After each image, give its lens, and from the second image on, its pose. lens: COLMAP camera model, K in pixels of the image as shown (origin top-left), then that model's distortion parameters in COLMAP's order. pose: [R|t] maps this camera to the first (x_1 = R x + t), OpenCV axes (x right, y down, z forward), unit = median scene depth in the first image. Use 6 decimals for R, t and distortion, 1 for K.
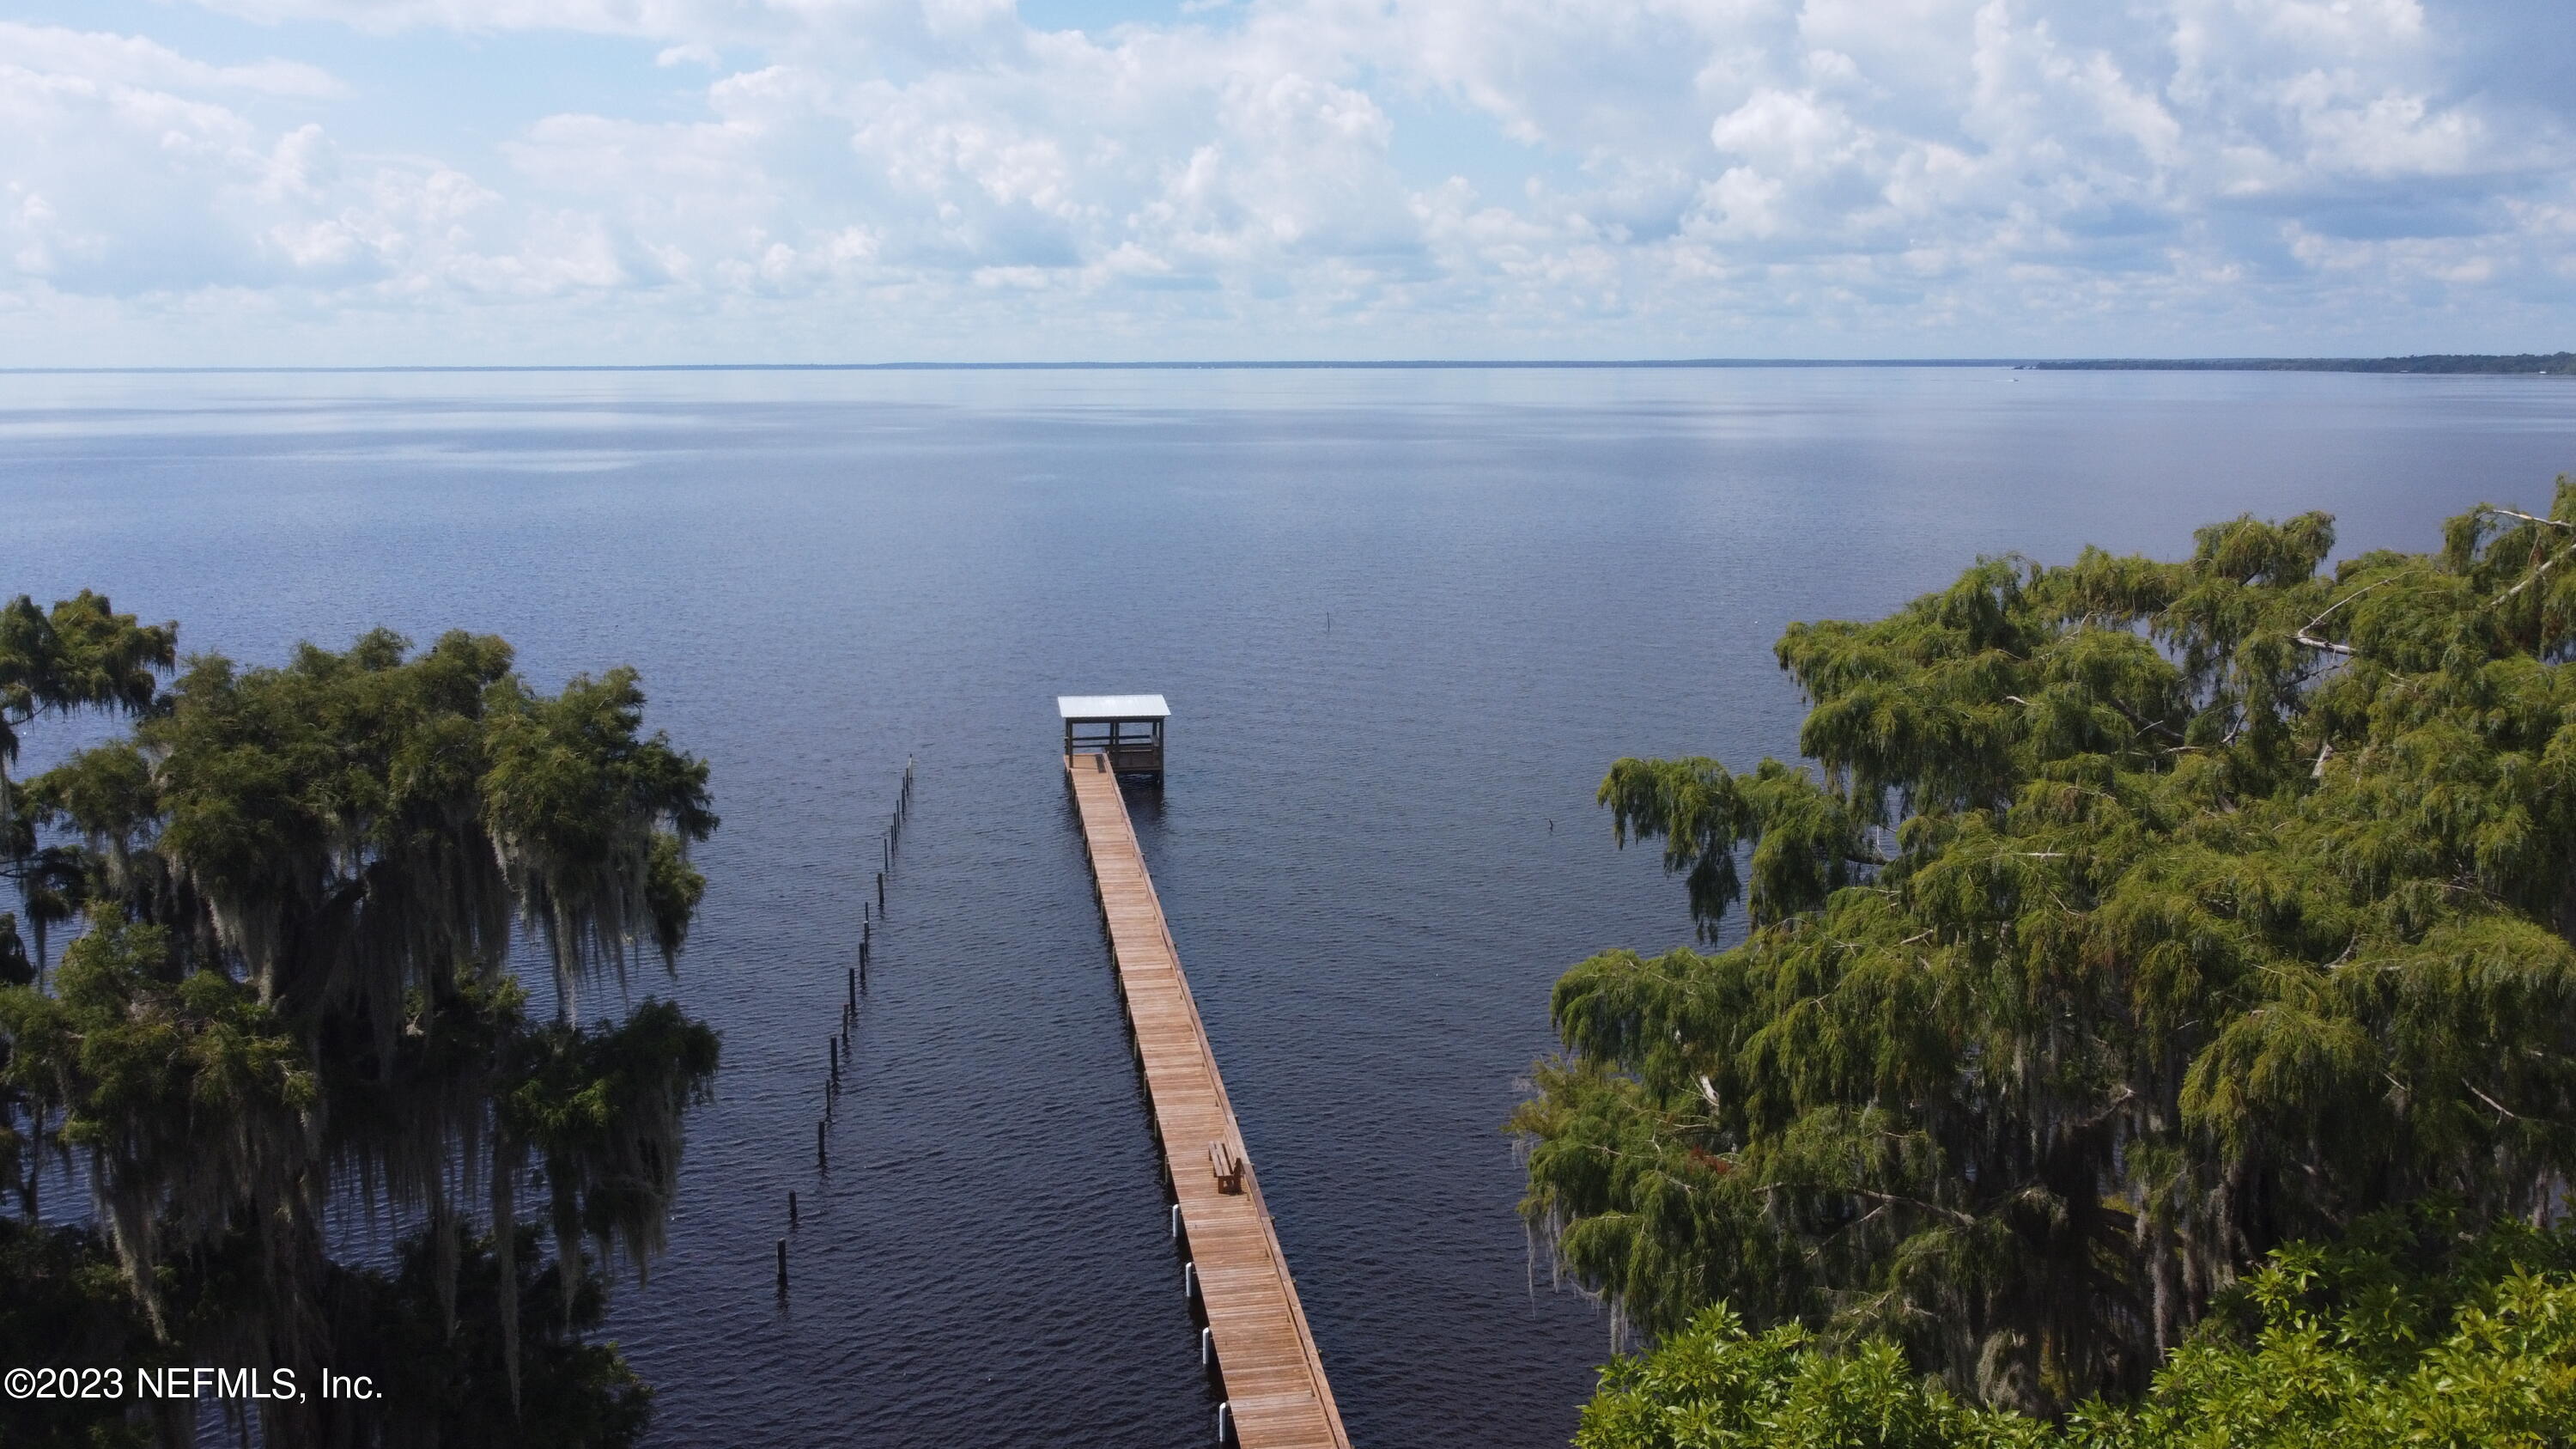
lens RADIAL K [[1908.6, 0, 1286.5], [0, 1908.6, 730.6], [0, 0, 1]] dist [-0.001391, 0.002423]
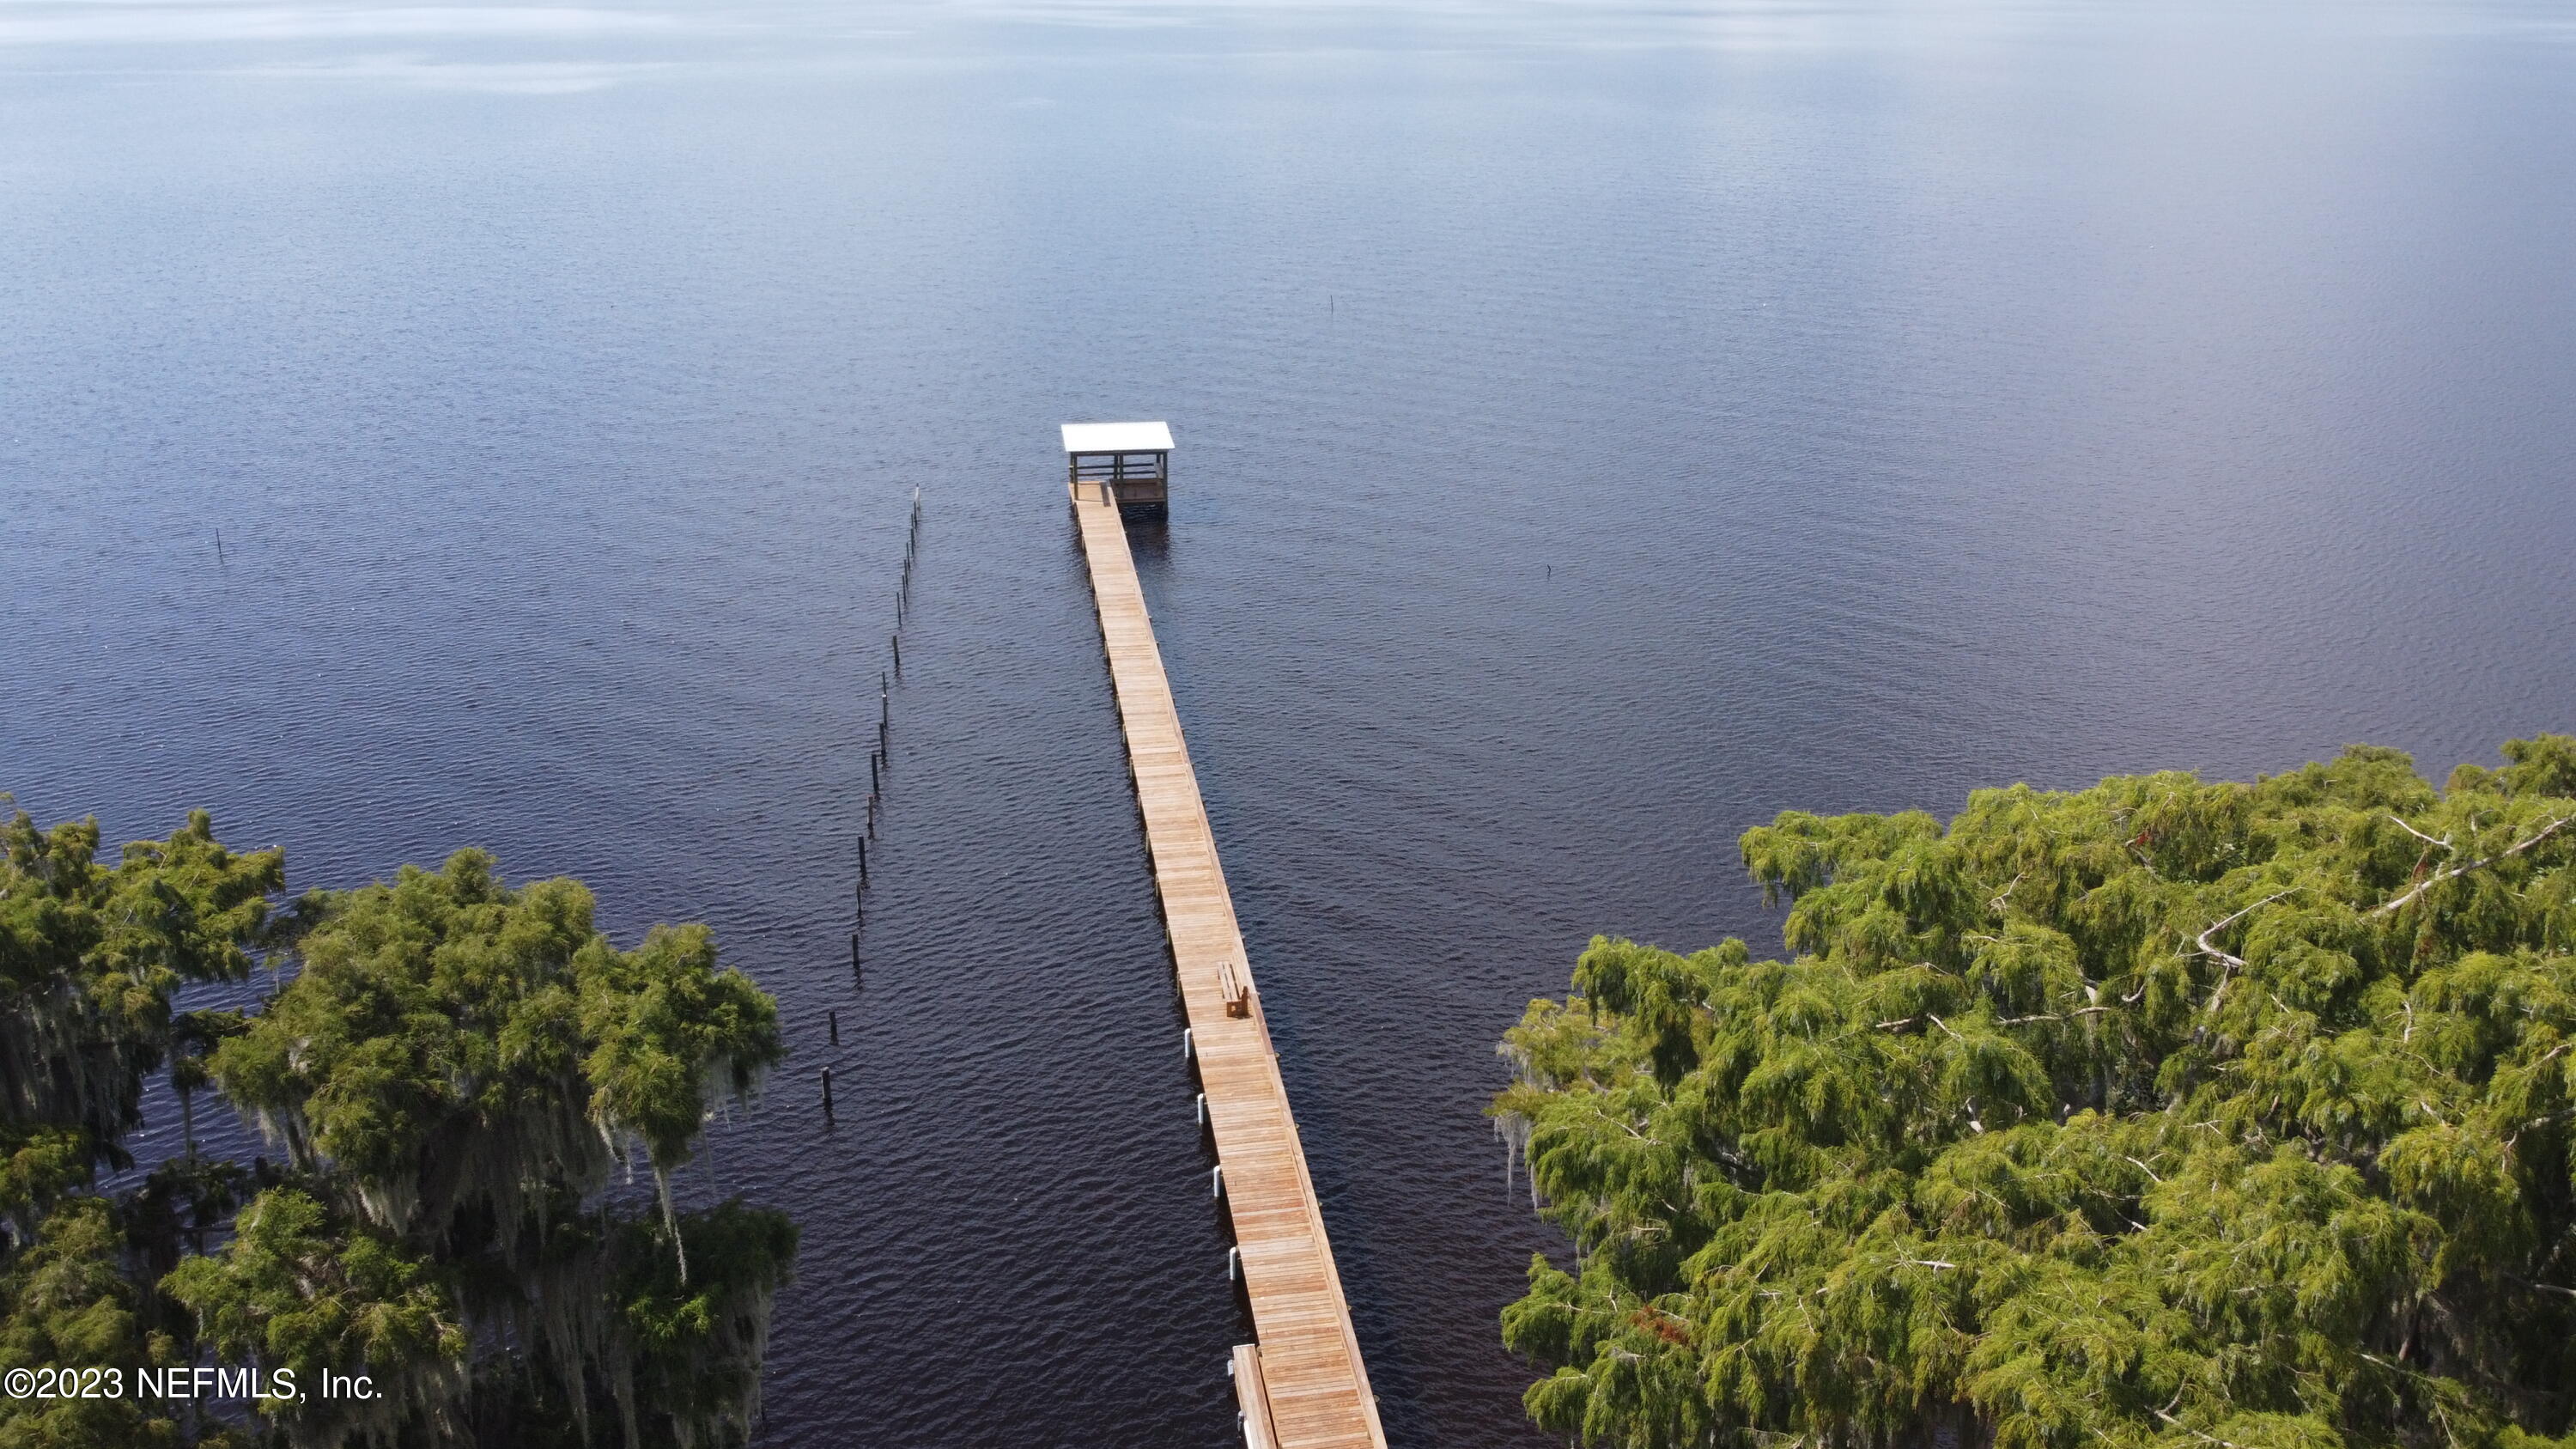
lens RADIAL K [[1908.6, 0, 1289.5], [0, 1908.6, 711.8], [0, 0, 1]] dist [-0.001391, 0.002423]
pose [[0.999999, 0.001603, 0.000549, -0.001356], [-0.001680, 0.980593, 0.196049, -0.157854], [-0.000224, -0.196049, 0.980594, -0.027710]]
